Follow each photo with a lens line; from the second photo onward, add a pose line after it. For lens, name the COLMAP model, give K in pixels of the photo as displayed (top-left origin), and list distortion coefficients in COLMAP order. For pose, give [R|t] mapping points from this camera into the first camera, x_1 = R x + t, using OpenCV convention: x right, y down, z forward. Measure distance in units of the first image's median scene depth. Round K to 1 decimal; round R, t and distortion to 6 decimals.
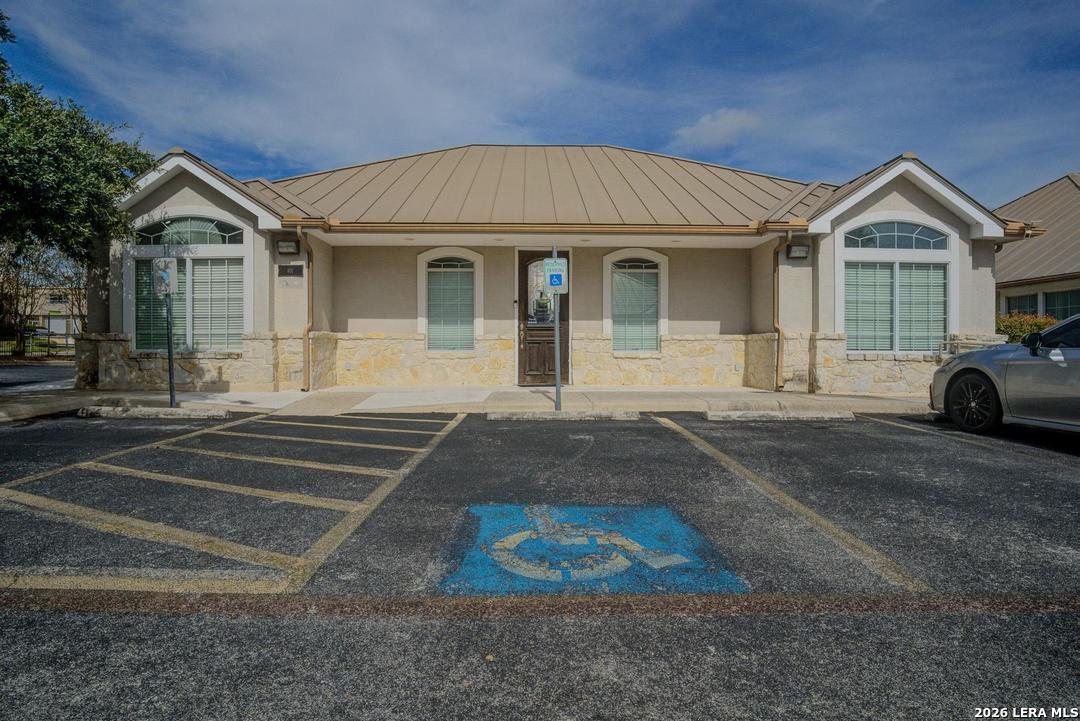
lens RADIAL K [[603.9, 0, 537.2], [0, 603.9, 361.7], [0, 0, 1]] dist [-0.057237, 0.016274]
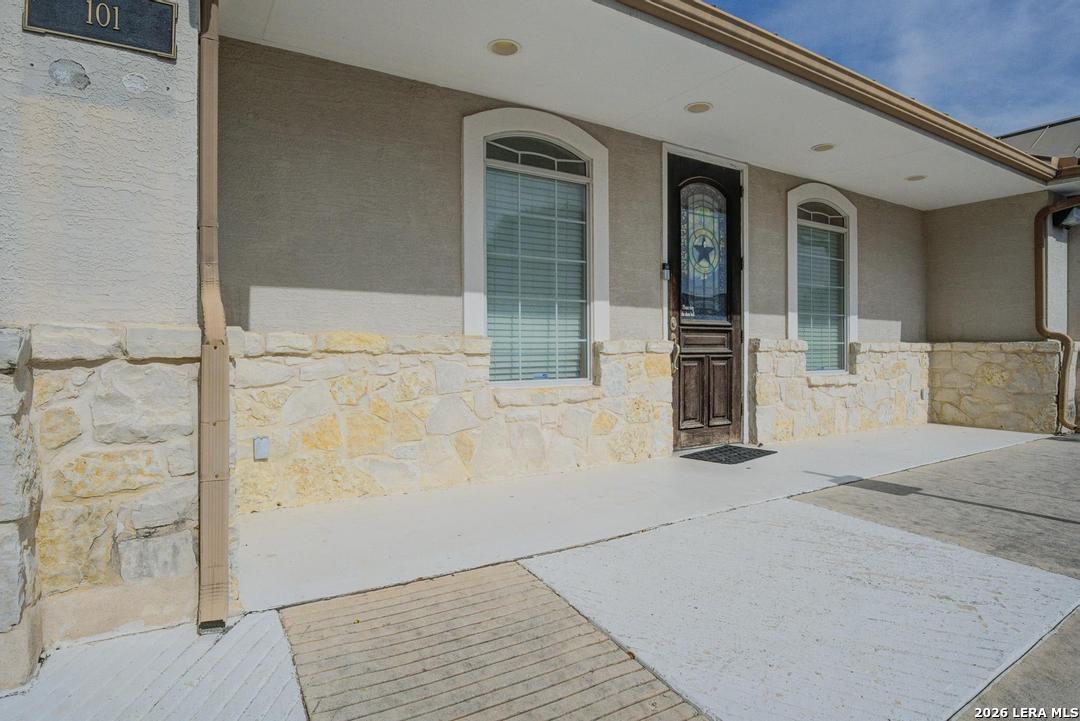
lens RADIAL K [[603.9, 0, 537.2], [0, 603.9, 361.7], [0, 0, 1]] dist [-0.057237, 0.016274]
pose [[0.853924, -0.013564, 0.520221, -0.347245], [0.011234, 0.999908, 0.007631, -0.034468], [-0.520277, -0.000672, 0.853997, 0.676076]]
